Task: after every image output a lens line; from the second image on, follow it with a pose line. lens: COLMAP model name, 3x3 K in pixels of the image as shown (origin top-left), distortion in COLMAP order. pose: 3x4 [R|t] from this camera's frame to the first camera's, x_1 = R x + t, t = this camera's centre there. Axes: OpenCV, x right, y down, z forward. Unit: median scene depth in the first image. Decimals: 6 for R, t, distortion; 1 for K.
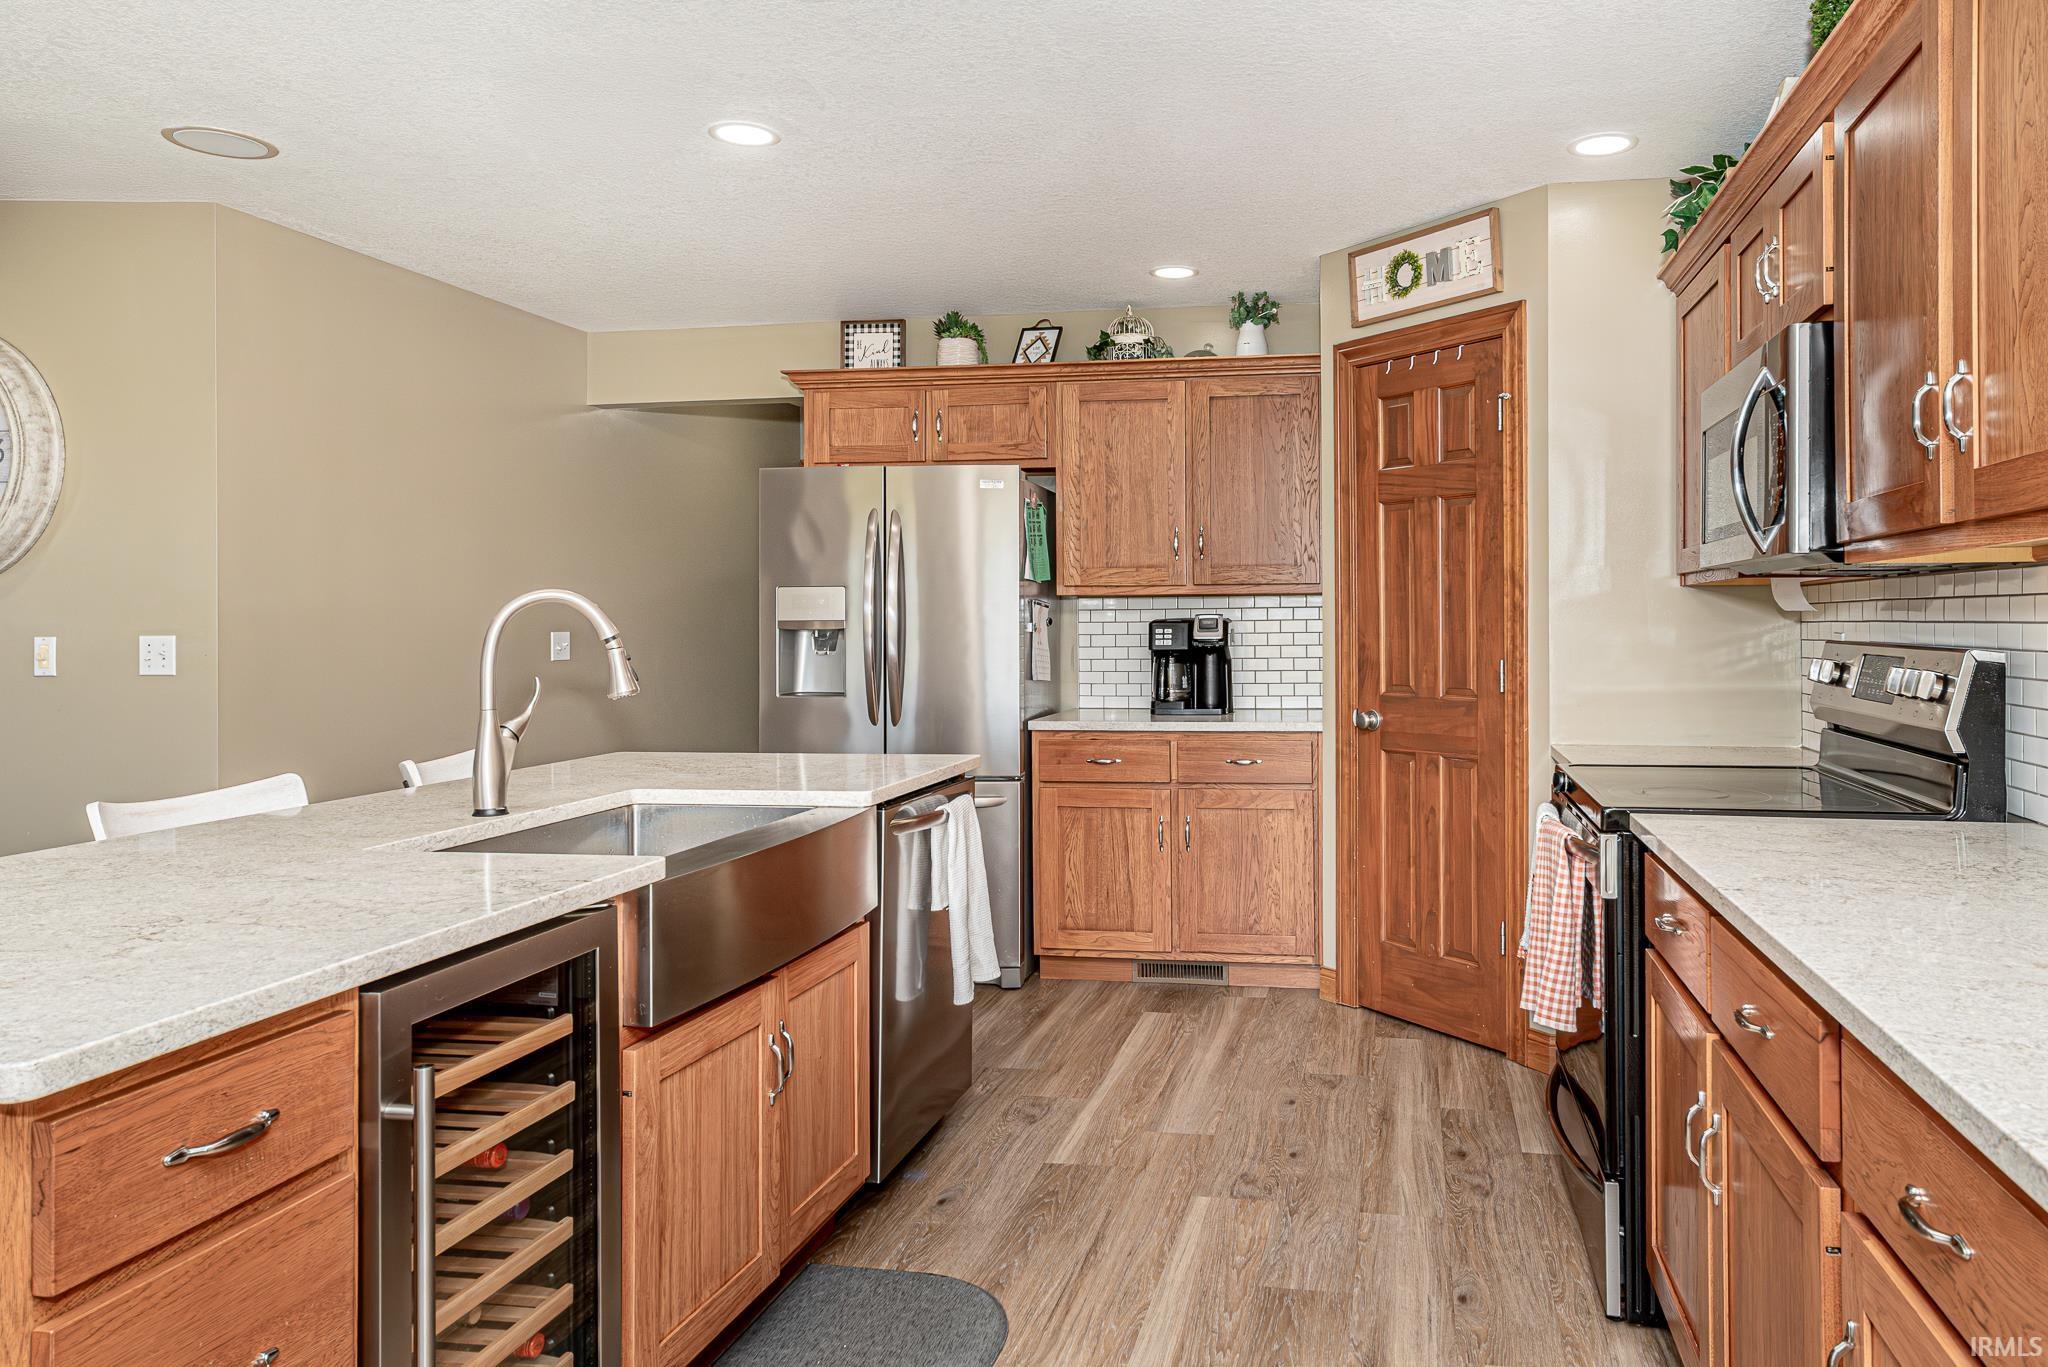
lens RADIAL K [[1399.2, 0, 1158.0], [0, 1399.2, 614.4], [0, 0, 1]] dist [0.002997, -0.002164]
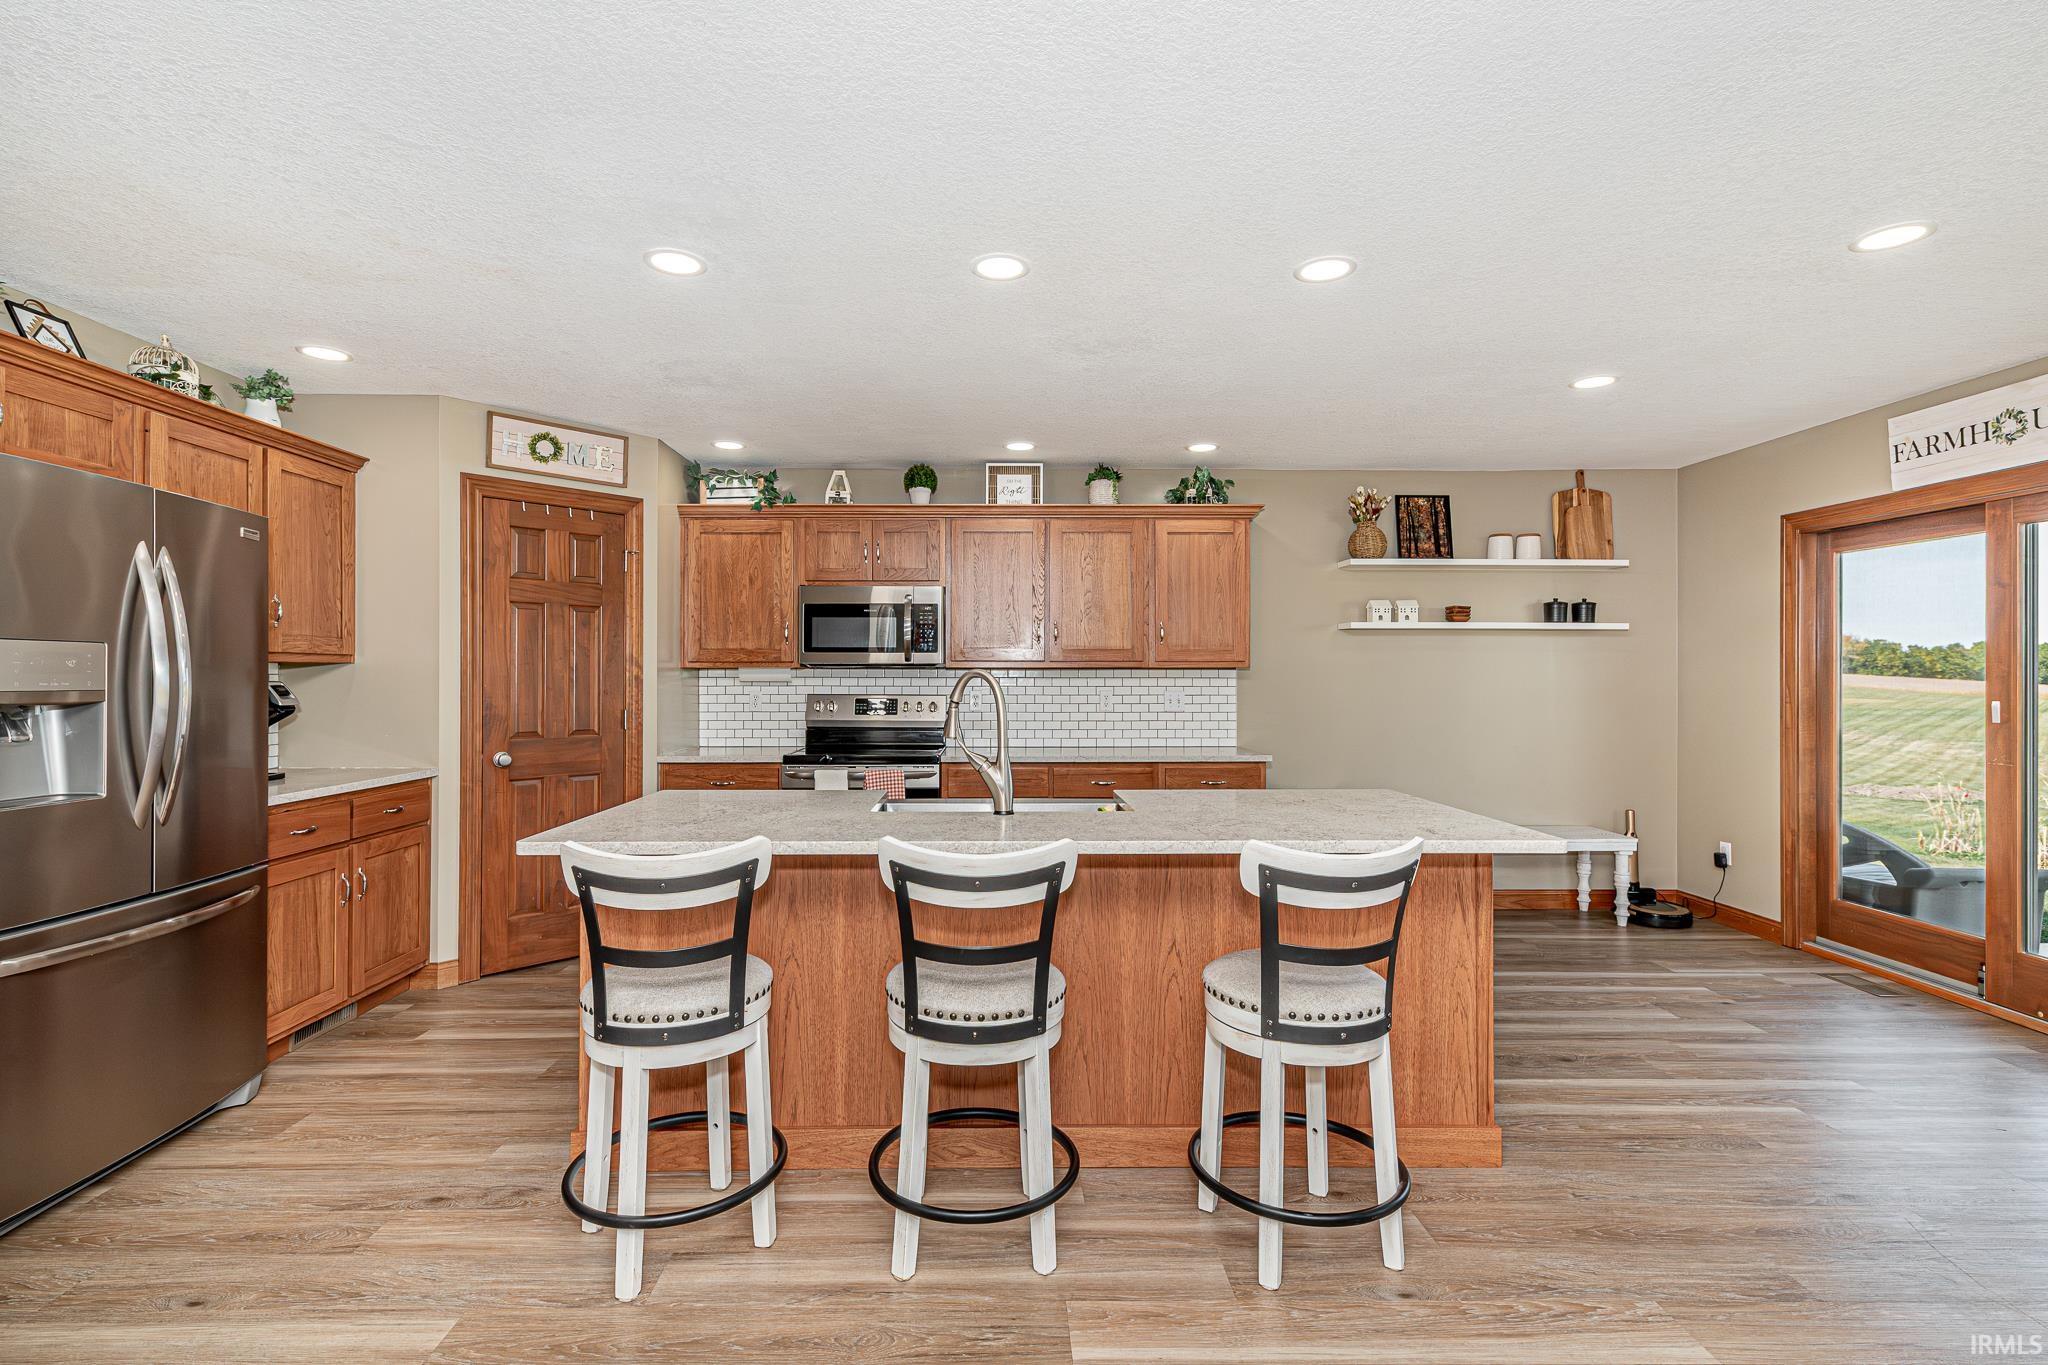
lens RADIAL K [[944.8, 0, 1015.0], [0, 944.8, 681.3], [0, 0, 1]] dist [0.002410, 0.000953]
pose [[-0.185429, 0.001789, 0.982656, -0.748388], [-0.002701, 0.999994, -0.002330, 0.000070], [-0.982654, -0.003087, -0.185423, 0.599822]]
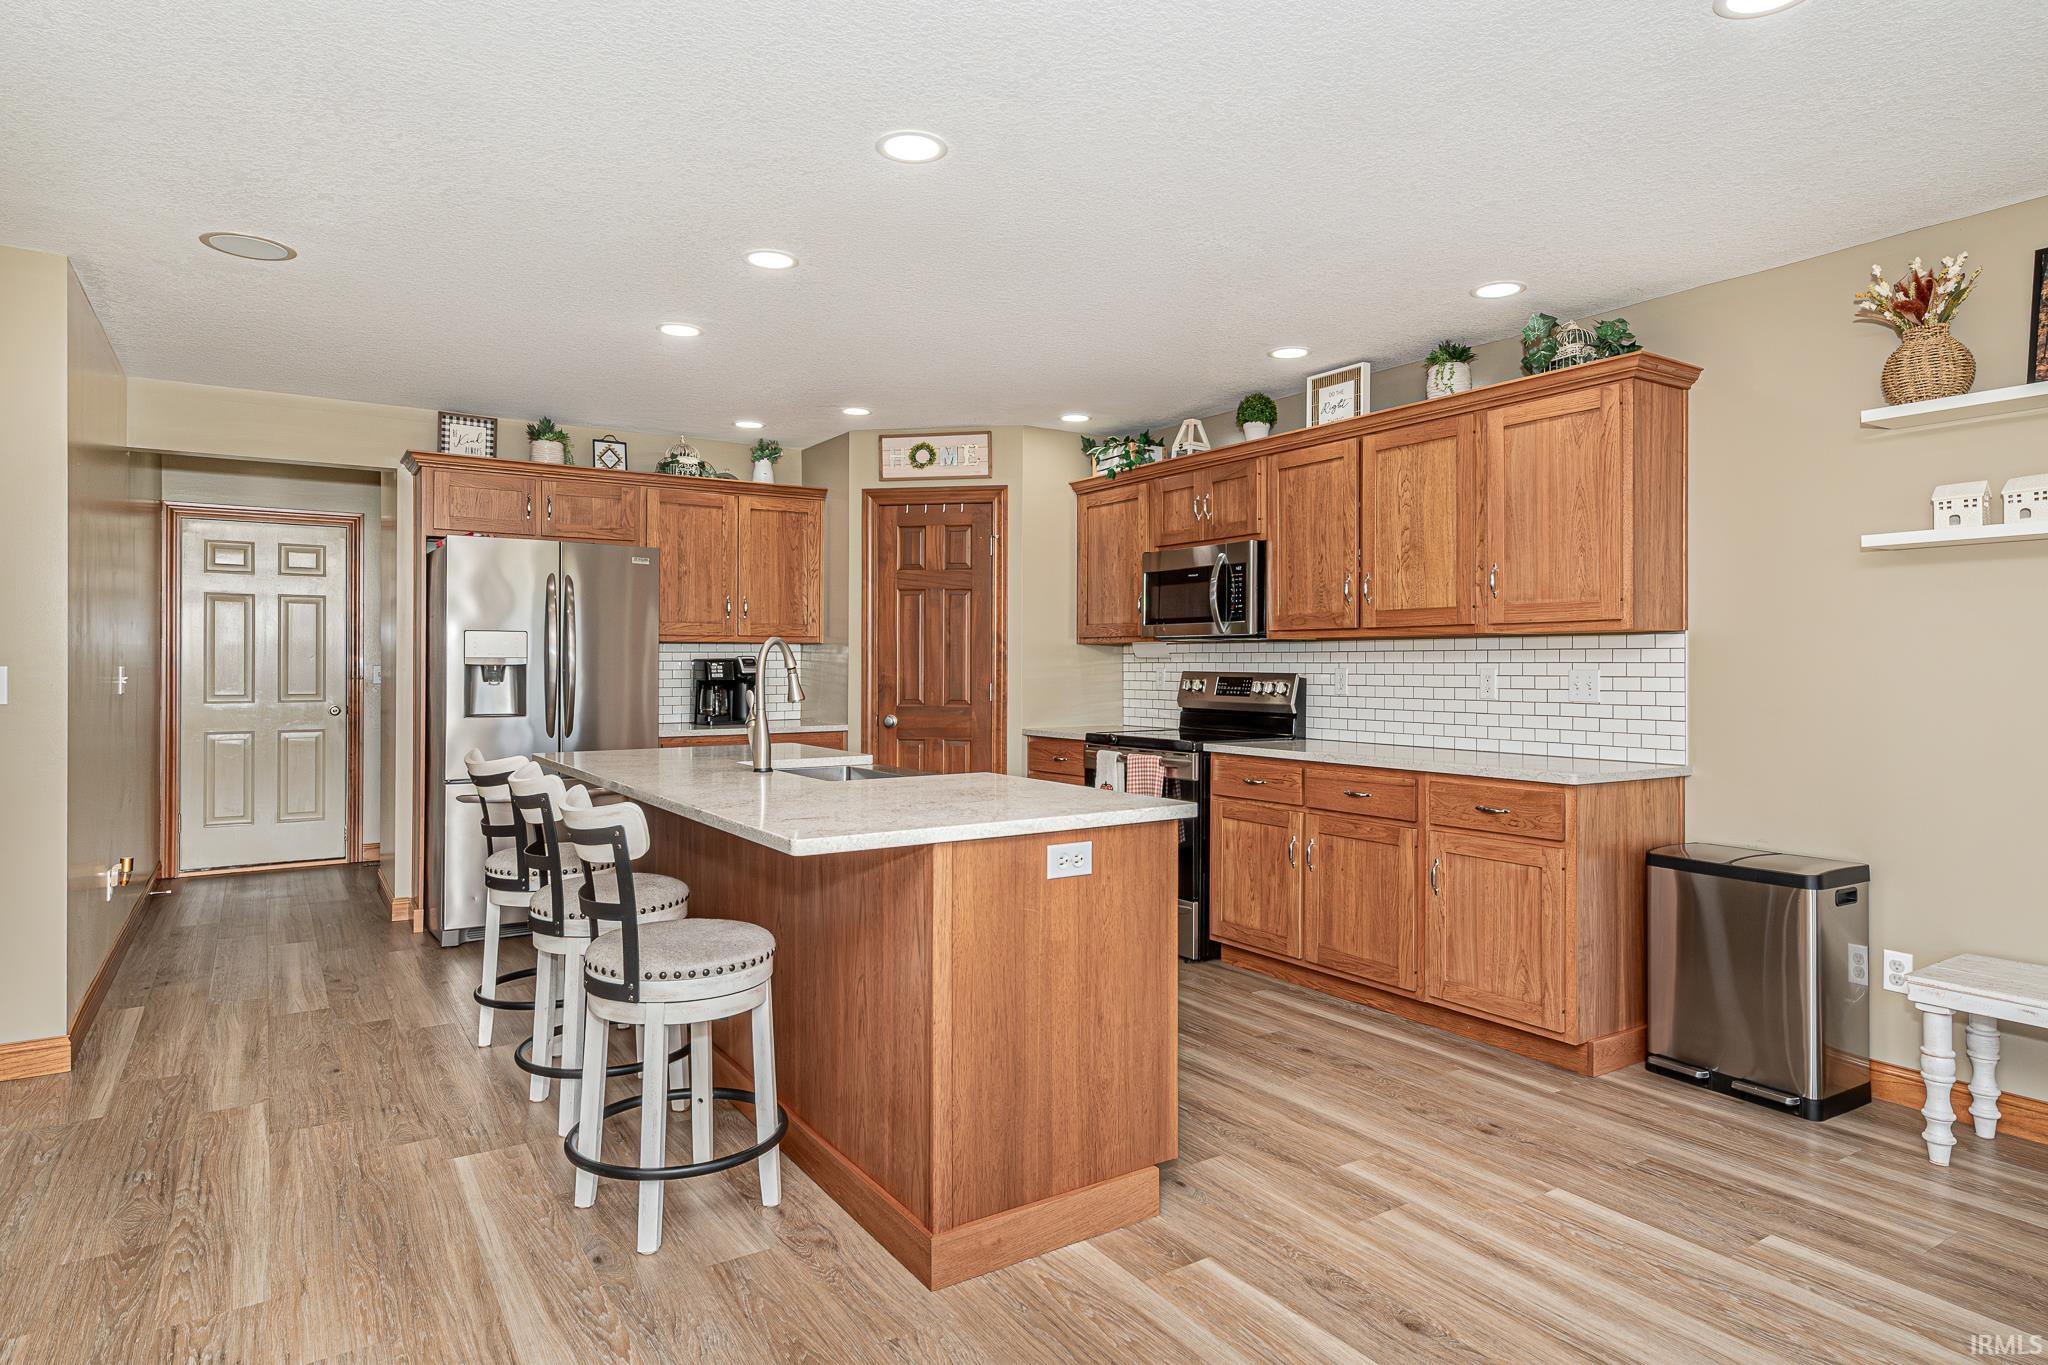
lens RADIAL K [[1173.0, 0, 1027.8], [0, 1173.0, 667.7], [0, 0, 1]] dist [0.006751, 0.004394]
pose [[0.731604, 0.004792, 0.681713, -0.593448], [-0.007624, 0.999970, 0.001153, 0.008557], [-0.681687, -0.006041, 0.731619, -0.106254]]
